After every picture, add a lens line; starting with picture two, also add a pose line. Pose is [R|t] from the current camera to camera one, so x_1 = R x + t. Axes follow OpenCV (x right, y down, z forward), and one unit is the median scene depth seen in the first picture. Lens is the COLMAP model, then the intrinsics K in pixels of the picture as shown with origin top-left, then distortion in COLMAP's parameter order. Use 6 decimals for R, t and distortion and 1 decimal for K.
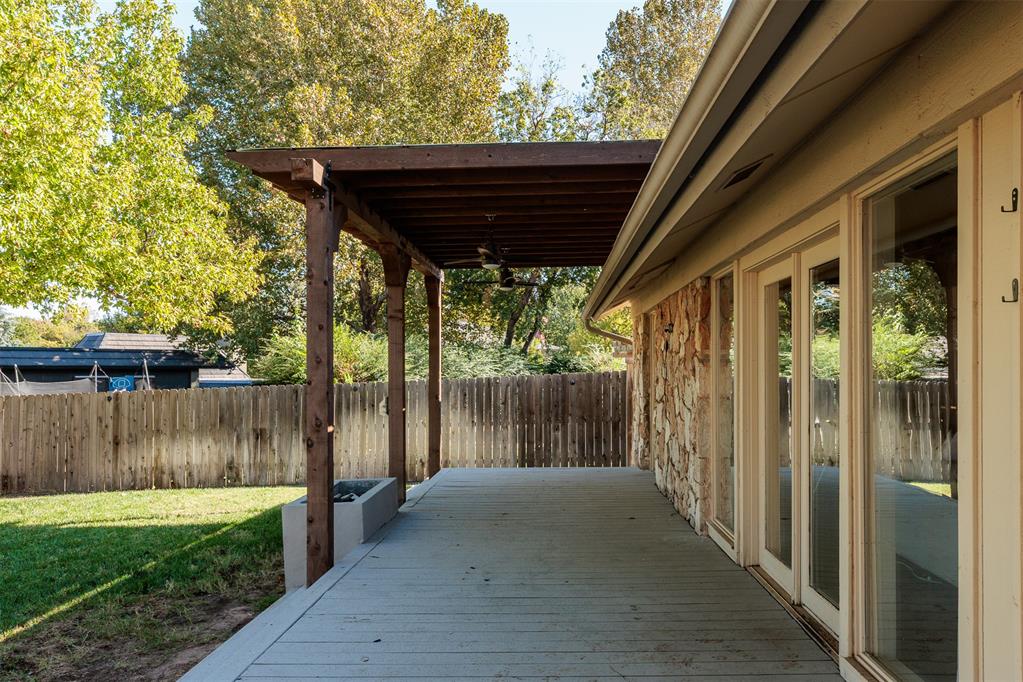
lens RADIAL K [[772.1, 0, 524.3], [0, 772.1, 360.2], [0, 0, 1]] dist [0.012844, -0.000725]
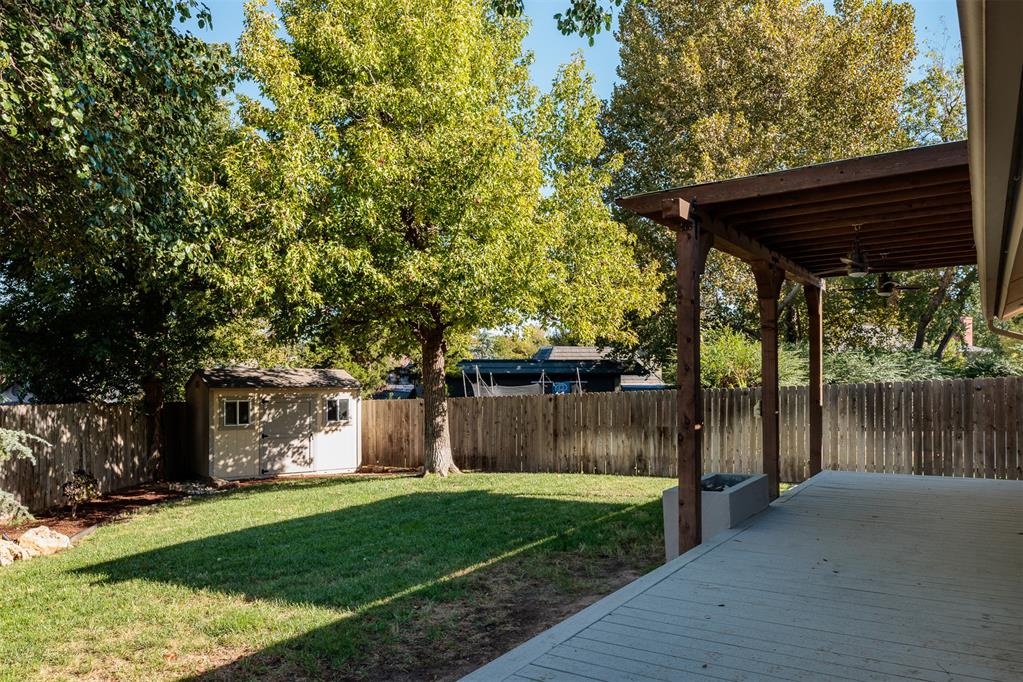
lens RADIAL K [[772.1, 0, 524.3], [0, 772.1, 360.2], [0, 0, 1]] dist [0.012844, -0.000725]
pose [[0.845869, -0.016250, -0.533142, 0.099630], [0.012541, 0.999865, -0.010577, -0.001520], [0.533242, 0.002261, 0.845959, -0.083419]]
